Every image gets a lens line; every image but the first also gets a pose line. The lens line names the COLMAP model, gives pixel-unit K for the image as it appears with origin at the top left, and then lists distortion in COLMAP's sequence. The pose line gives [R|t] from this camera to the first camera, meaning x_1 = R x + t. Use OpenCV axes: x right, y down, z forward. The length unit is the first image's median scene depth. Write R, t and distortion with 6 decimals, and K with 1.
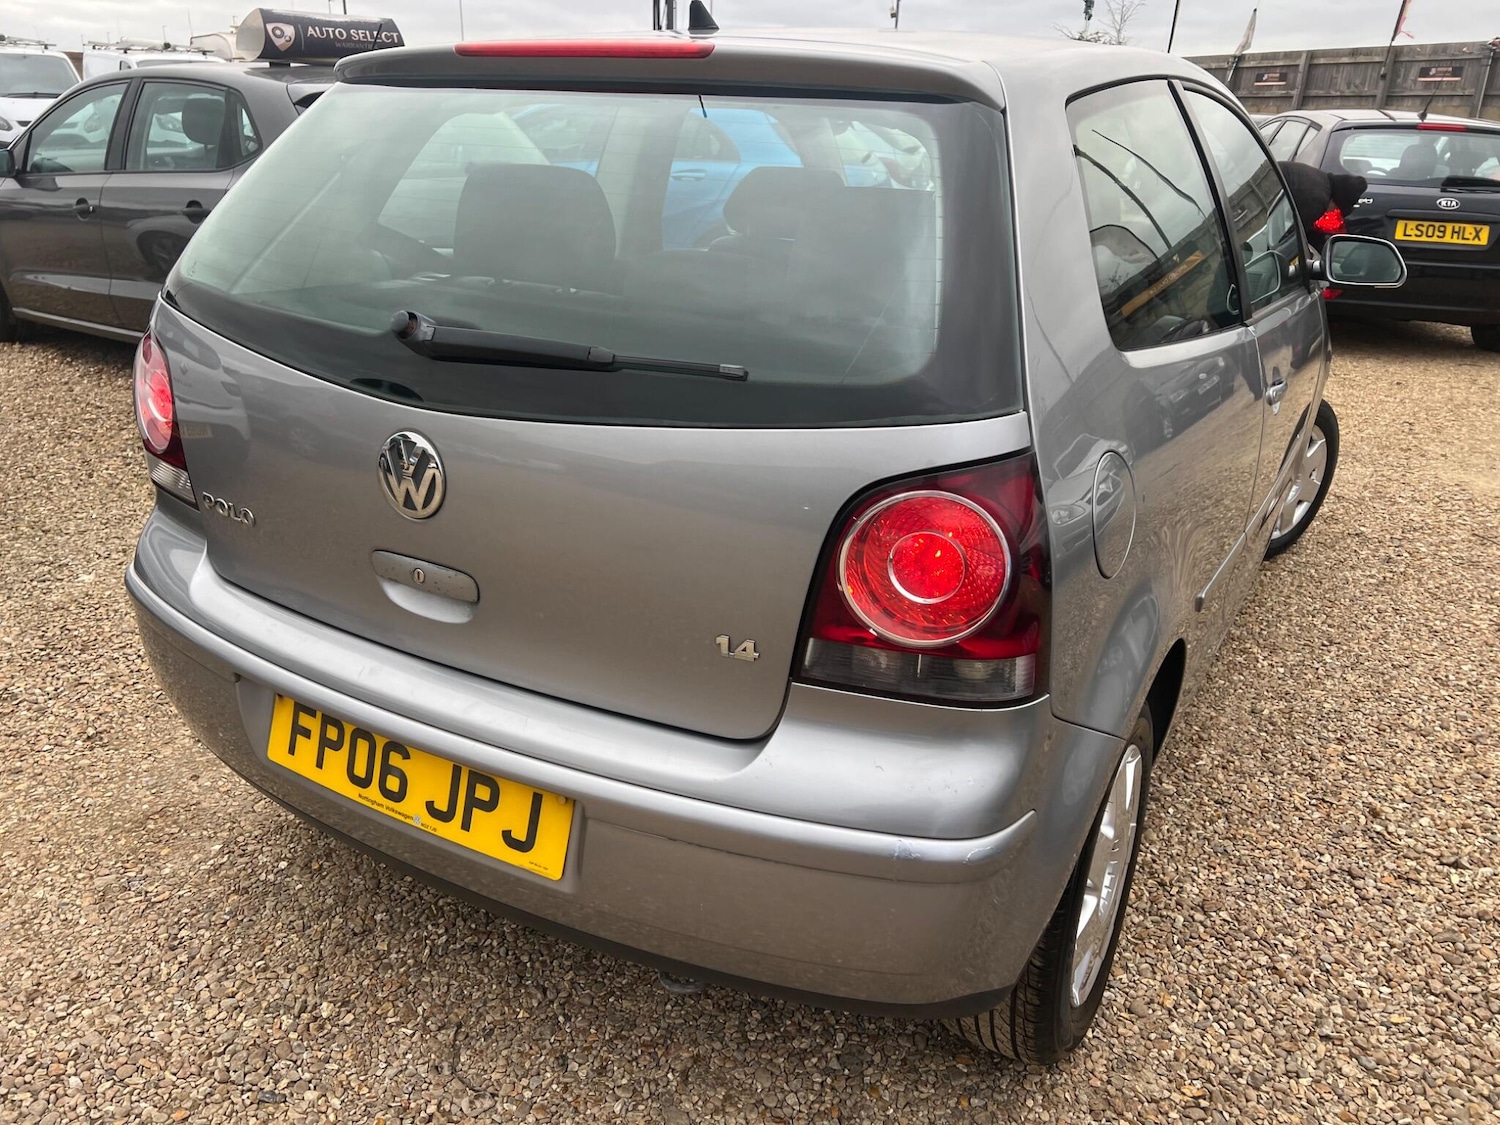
lens RADIAL K [[1126.0, 0, 746.7], [0, 1126.0, 564.1], [0, 0, 1]] dist [0.057093, -0.062978]
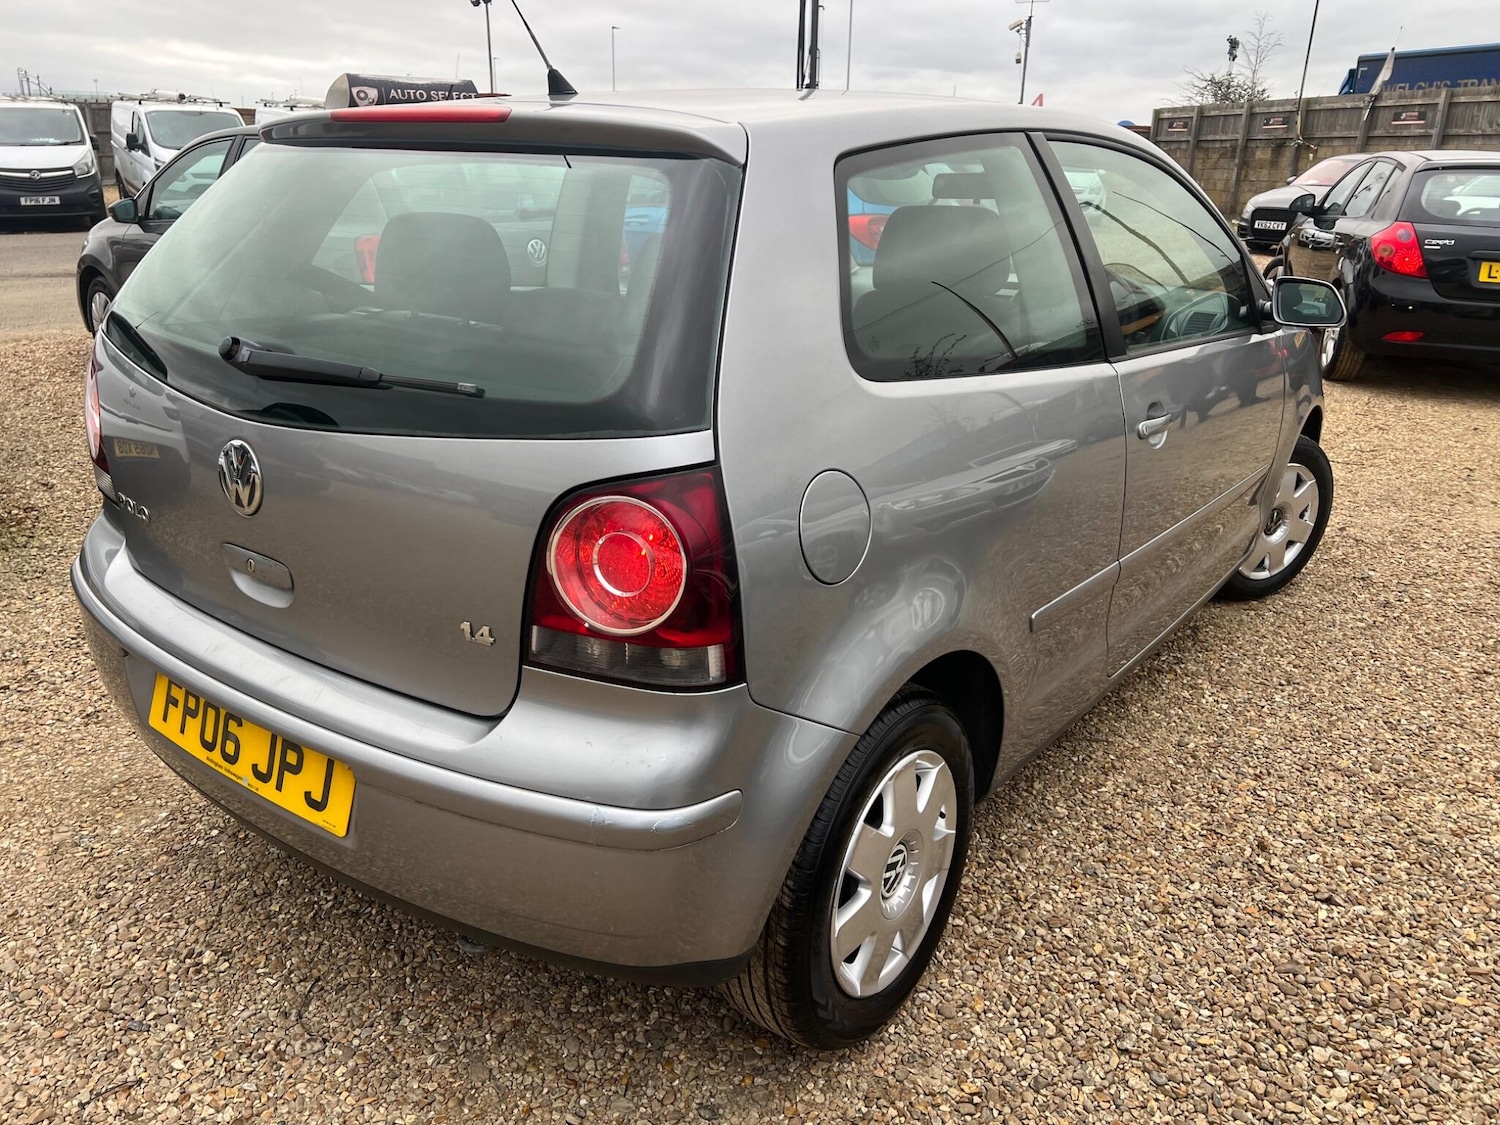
lens RADIAL K [[1126.0, 0, 757.1], [0, 1126.0, 551.2], [0, 0, 1]] dist [0.057093, -0.062978]
pose [[0.993195, 0.029166, -0.112748, 0.273876], [-0.034130, 0.998520, -0.042347, 0.021458], [0.111346, 0.045907, 0.992721, -0.068503]]
